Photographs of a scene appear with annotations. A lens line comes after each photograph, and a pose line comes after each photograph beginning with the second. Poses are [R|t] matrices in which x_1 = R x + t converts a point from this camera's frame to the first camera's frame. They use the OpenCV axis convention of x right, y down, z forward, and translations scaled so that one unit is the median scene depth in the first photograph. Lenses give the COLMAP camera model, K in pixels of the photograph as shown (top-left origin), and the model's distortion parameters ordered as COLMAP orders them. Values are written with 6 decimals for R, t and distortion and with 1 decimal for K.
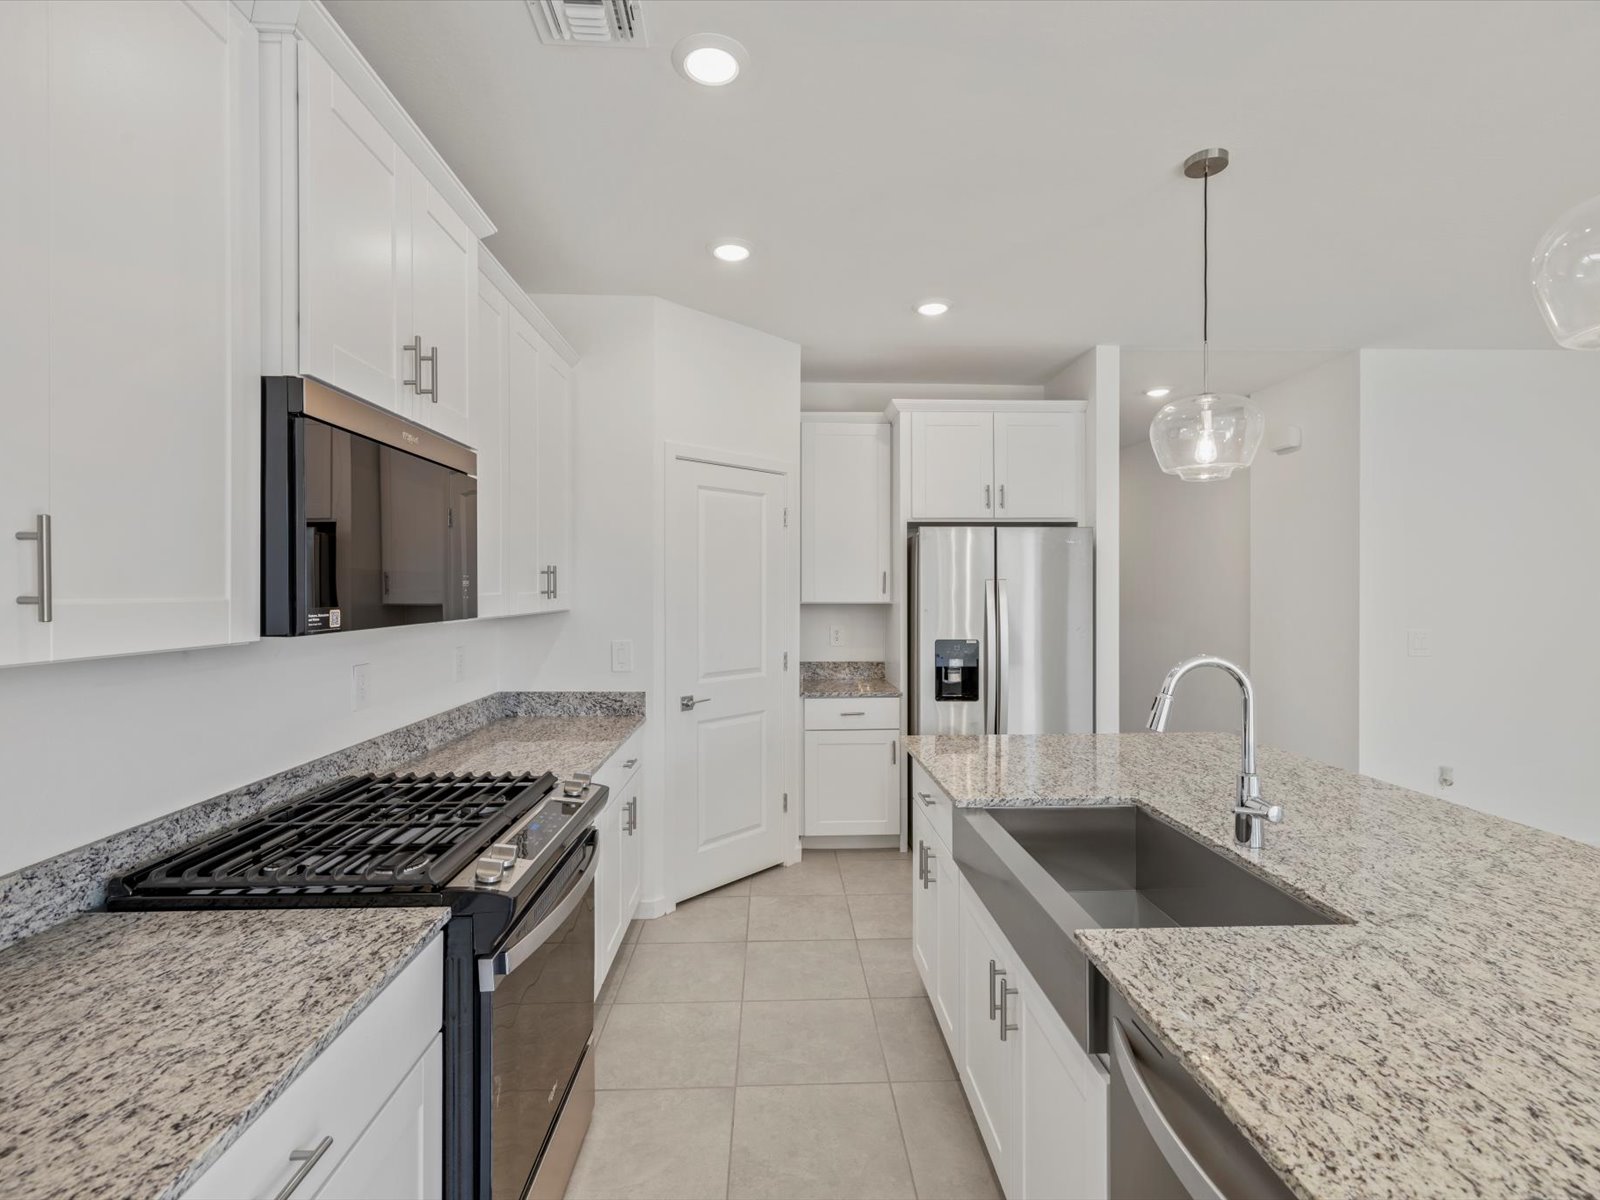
lens RADIAL K [[752.6, 0, 800.0], [0, 752.6, 600.0], [0, 0, 1]] dist [-0.001125, 0.000653]
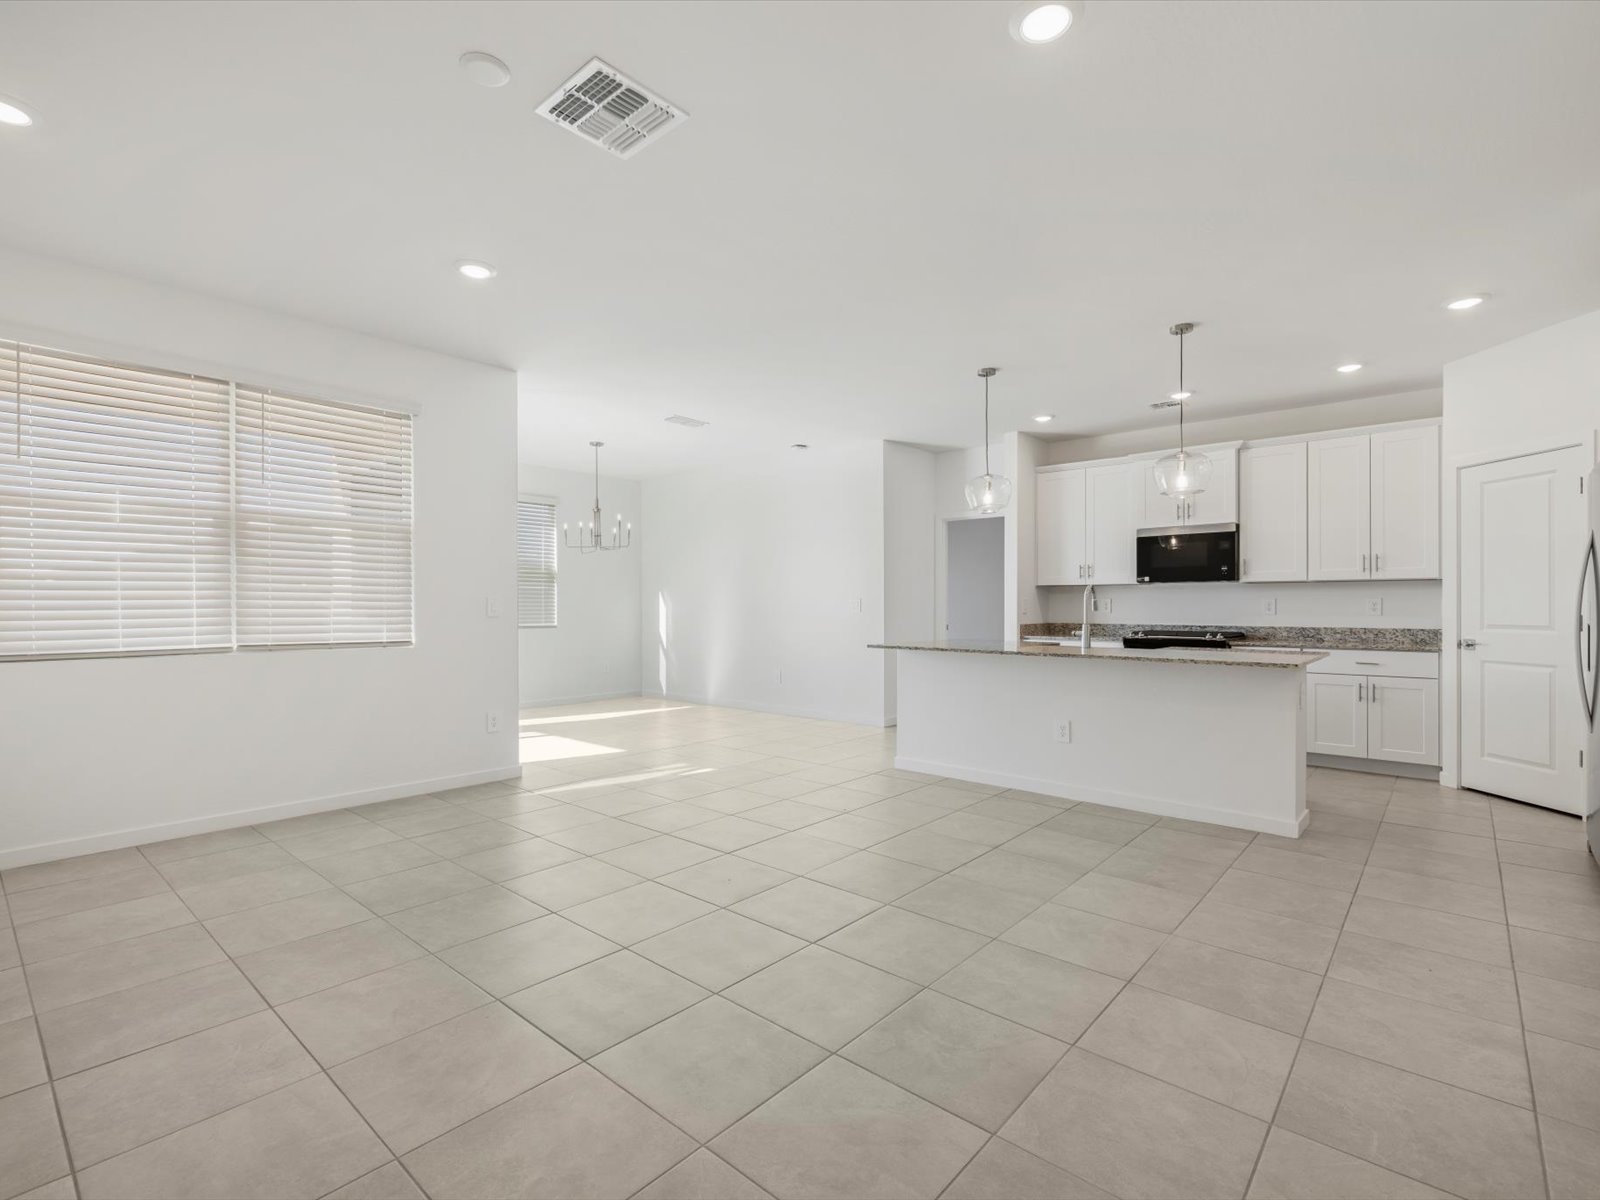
lens RADIAL K [[758.7, 0, 795.3], [0, 758.7, 609.0], [0, 0, 1]] dist [0.001348, 0.000275]
pose [[-0.689768, 0.003714, -0.724021, 3.123308], [-0.009617, 0.999852, 0.014291, 0.119291], [0.723967, 0.016820, -0.689630, 1.960291]]
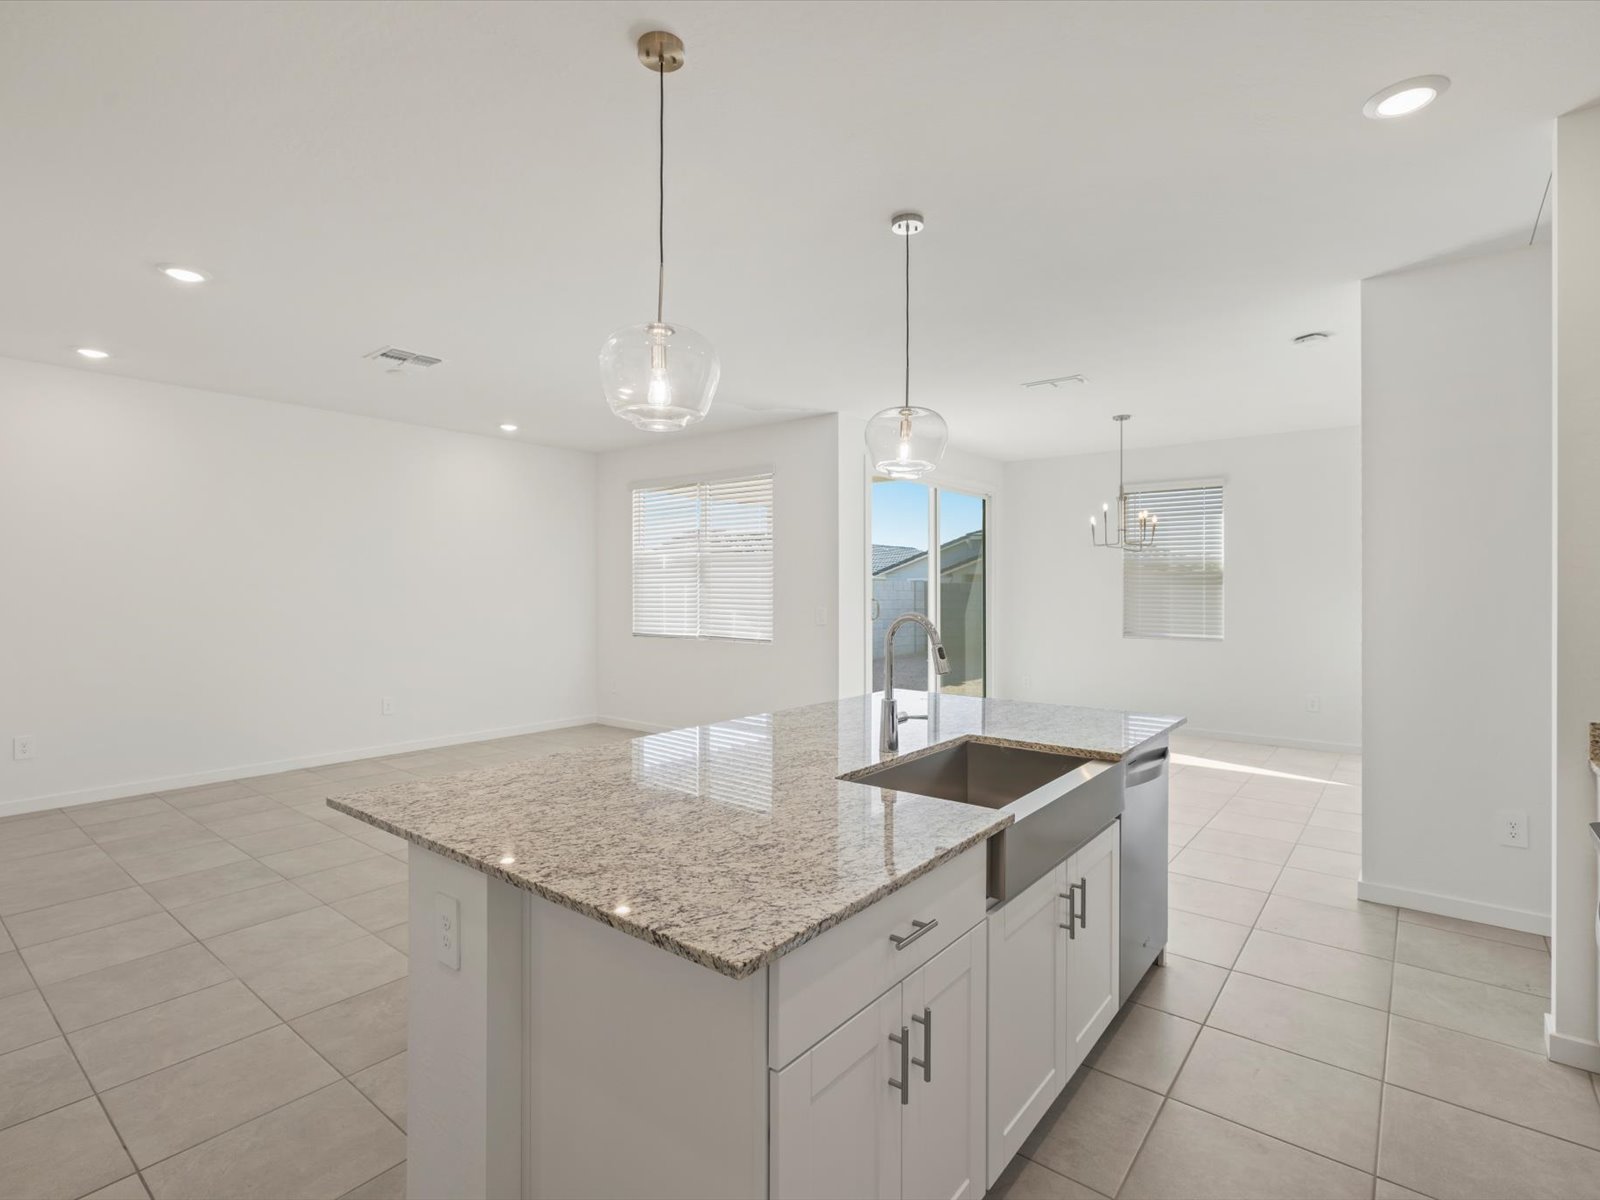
lens RADIAL K [[781.5, 0, 795.8], [0, 781.5, 580.1], [0, 0, 1]] dist [0.000443, 0.000042]
pose [[-0.755843, 0.007399, 0.654711, -0.194609], [0.007190, 0.999970, -0.003000, 0.016010], [-0.654713, 0.002440, -0.755874, 1.915088]]
